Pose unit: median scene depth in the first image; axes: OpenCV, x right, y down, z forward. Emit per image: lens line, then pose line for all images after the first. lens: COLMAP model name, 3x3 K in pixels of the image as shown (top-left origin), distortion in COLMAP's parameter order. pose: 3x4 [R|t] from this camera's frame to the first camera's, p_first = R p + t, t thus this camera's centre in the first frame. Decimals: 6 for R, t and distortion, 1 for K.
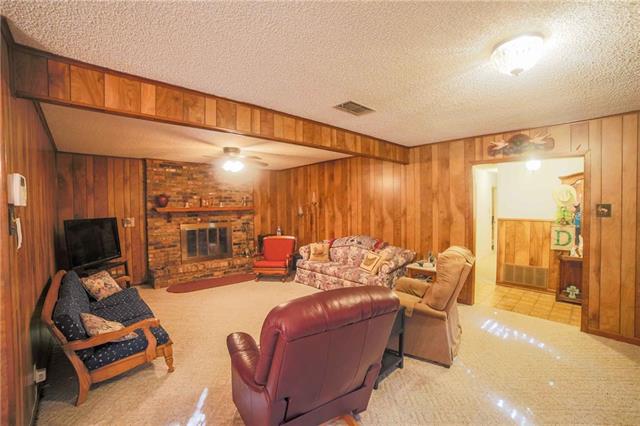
lens RADIAL K [[280.0, 0, 323.6], [0, 280.0, 216.4], [0, 0, 1]] dist [-0.079211, 0.000120]
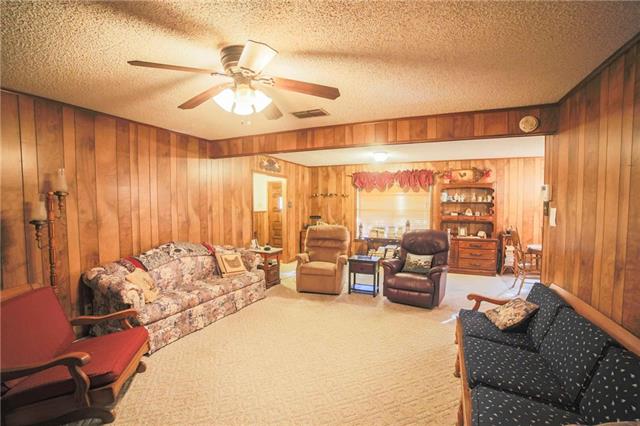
lens RADIAL K [[280.0, 0, 323.6], [0, 280.0, 216.4], [0, 0, 1]] dist [-0.079211, 0.000120]
pose [[-0.395042, -0.029888, 0.918177, -0.711541], [0.040886, 0.997908, 0.050075, -0.019278], [-0.917753, 0.057322, -0.392994, 0.992614]]
